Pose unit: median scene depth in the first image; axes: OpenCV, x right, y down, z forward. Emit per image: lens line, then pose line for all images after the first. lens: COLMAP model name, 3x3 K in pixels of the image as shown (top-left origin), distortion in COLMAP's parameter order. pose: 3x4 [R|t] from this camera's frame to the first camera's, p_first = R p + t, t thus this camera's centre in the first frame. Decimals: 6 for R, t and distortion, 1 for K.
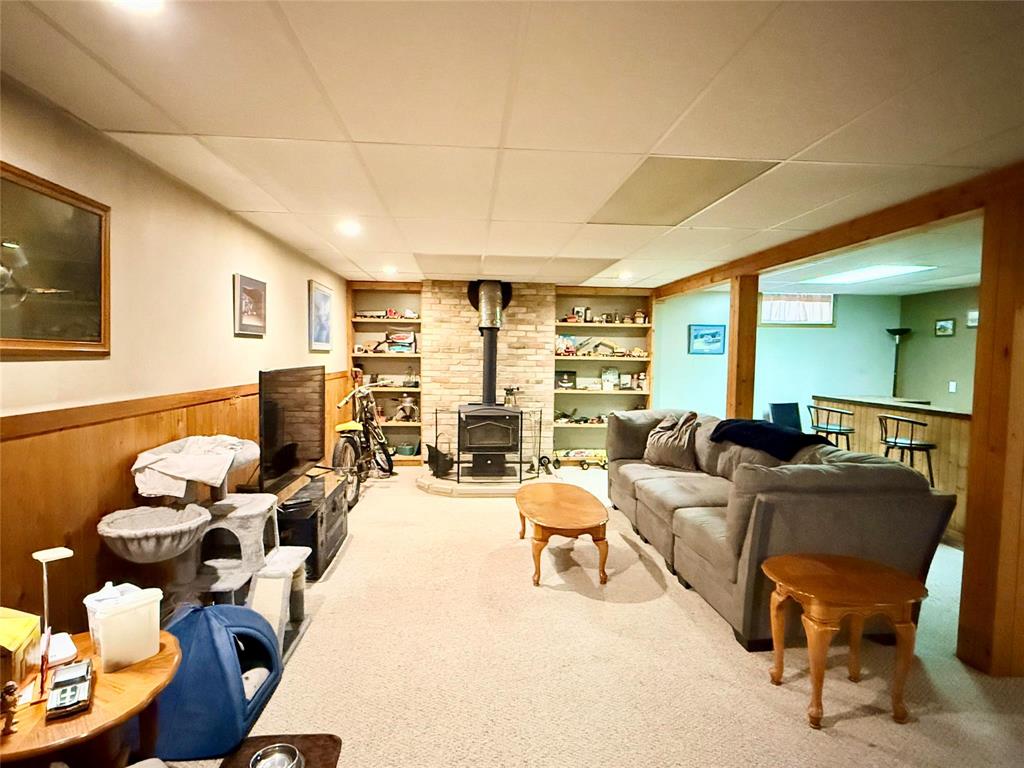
lens RADIAL K [[550.0, 0, 513.9], [0, 550.0, 384.0], [0, 0, 1]] dist [0.000015, -0.002014]
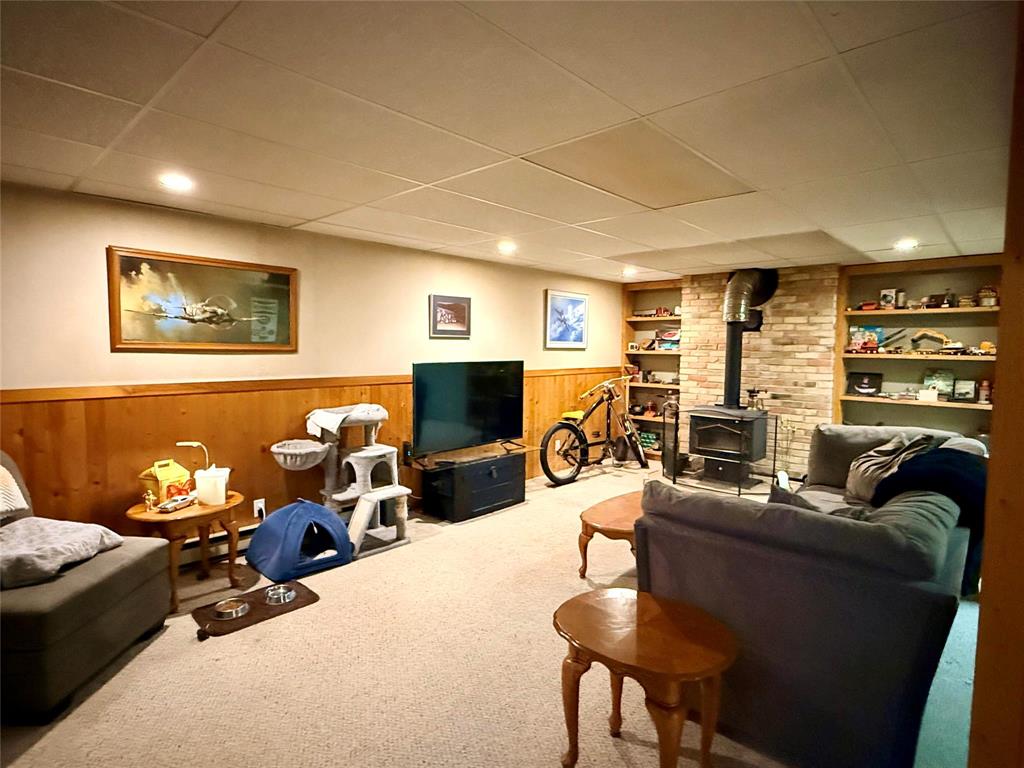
lens RADIAL K [[550.0, 0, 504.9], [0, 550.0, 381.0], [0, 0, 1]] dist [0.000015, -0.002014]
pose [[0.672200, 0.038132, -0.739387, 0.350009], [-0.039542, 0.999097, 0.015577, -0.004075], [0.739313, 0.018766, 0.673101, 0.101769]]
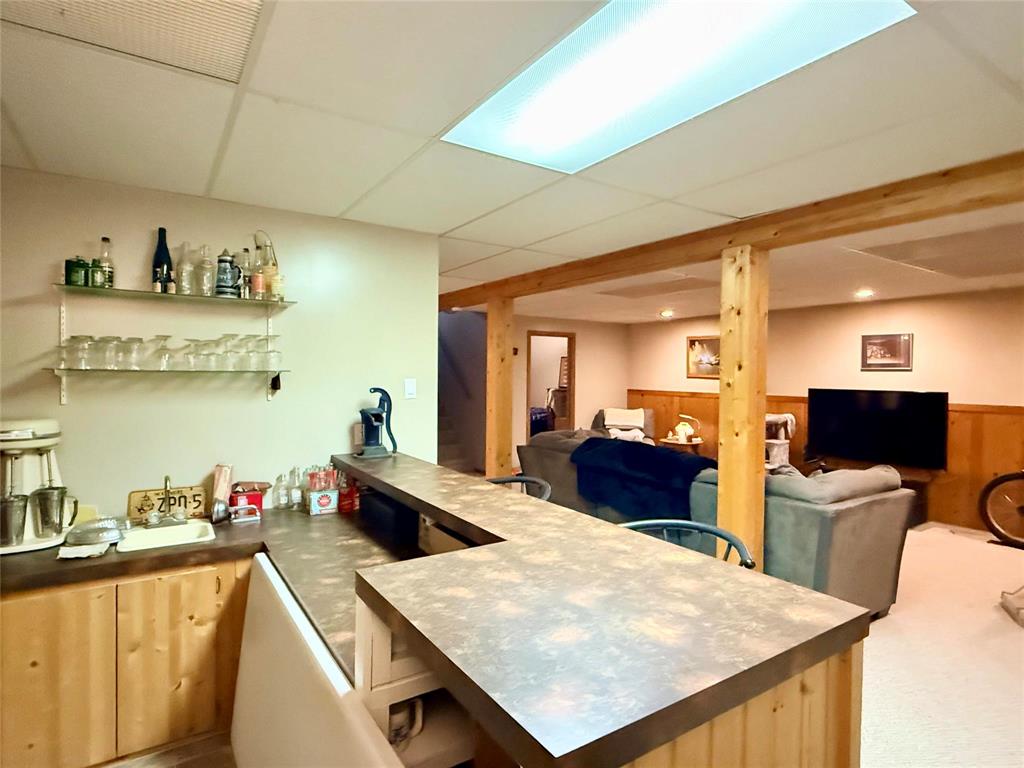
lens RADIAL K [[550.0, 0, 513.2], [0, 550.0, 382.4], [0, 0, 1]] dist [0.000015, -0.002014]
pose [[-0.877428, -0.019381, -0.479317, 0.679628], [-0.053796, 0.996856, 0.058171, -0.048556], [0.476683, 0.076826, -0.875712, 1.048014]]
